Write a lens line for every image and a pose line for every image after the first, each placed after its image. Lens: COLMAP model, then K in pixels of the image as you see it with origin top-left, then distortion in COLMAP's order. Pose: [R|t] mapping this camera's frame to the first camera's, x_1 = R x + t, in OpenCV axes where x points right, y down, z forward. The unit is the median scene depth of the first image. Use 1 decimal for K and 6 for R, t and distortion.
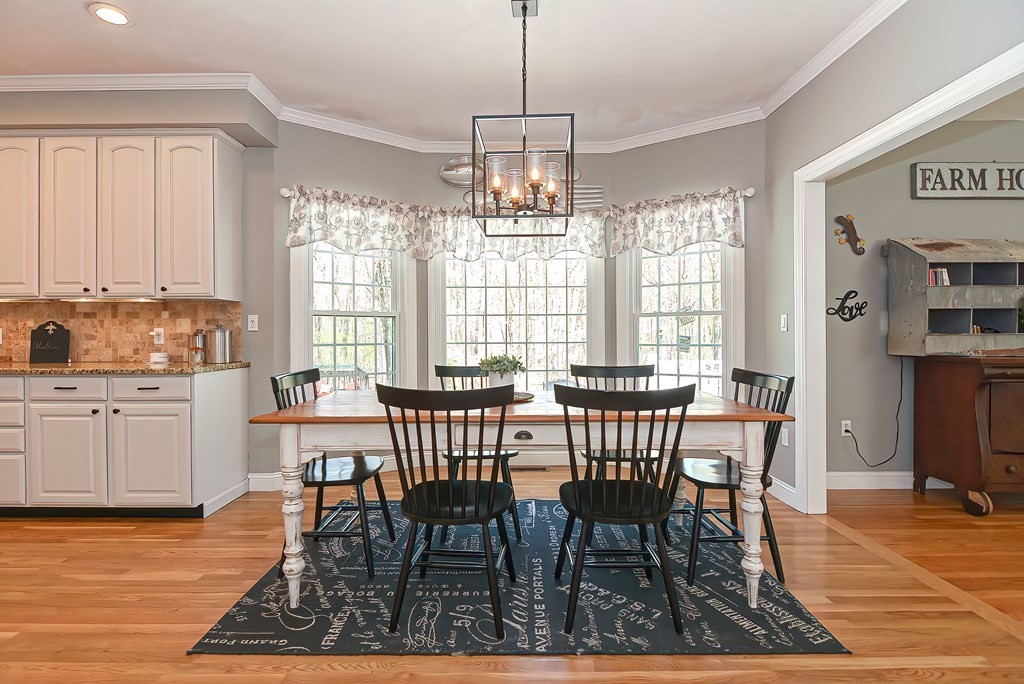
lens RADIAL K [[495.2, 0, 510.0], [0, 495.2, 332.0], [0, 0, 1]] dist [-0.002627, -0.001306]
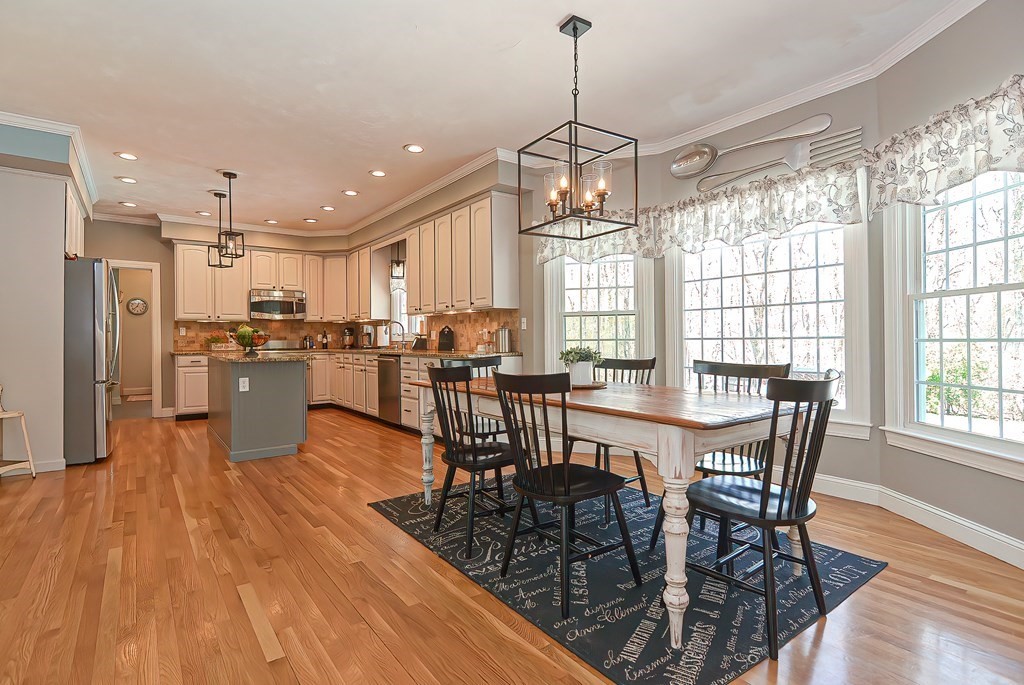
lens RADIAL K [[502.7, 0, 511.0], [0, 502.7, 334.6], [0, 0, 1]] dist [-0.003599, -0.001374]
pose [[0.590830, -0.009247, -0.806743, 0.589378], [0.017659, 0.999843, 0.001472, 0.008888], [0.806603, -0.015116, 0.590901, 0.157872]]
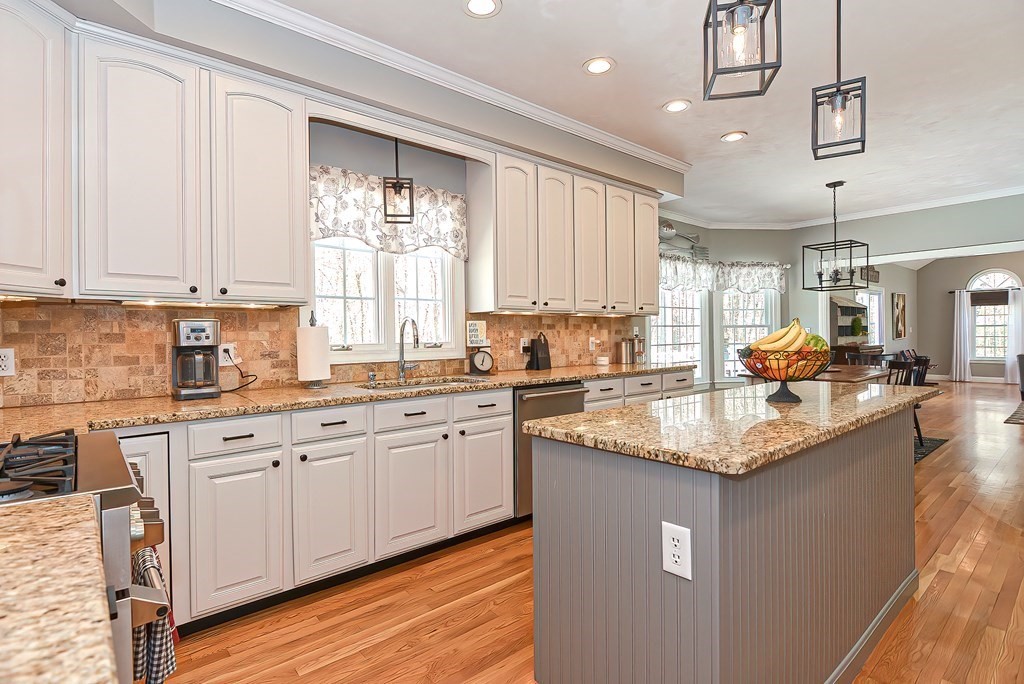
lens RADIAL K [[502.7, 0, 511.0], [0, 502.7, 334.1], [0, 0, 1]] dist [-0.003599, -0.001374]
pose [[0.766443, -0.007777, 0.642266, -1.707445], [0.013952, 0.999892, -0.004542, -0.013298], [-0.642161, 0.012442, 0.766469, 0.173109]]
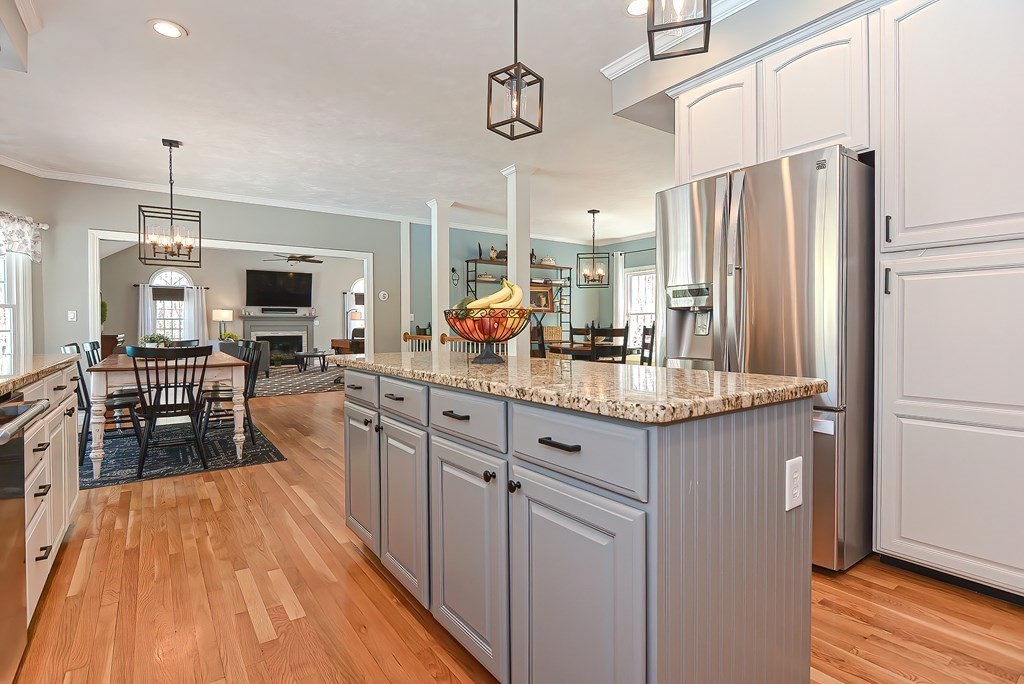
lens RADIAL K [[502.7, 0, 511.0], [0, 502.7, 334.1], [0, 0, 1]] dist [-0.003599, -0.001374]
pose [[-0.575229, -0.010099, 0.817930, -1.567741], [0.008431, 0.999797, 0.018274, 0.024622], [-0.817949, 0.017407, -0.575028, 0.742241]]
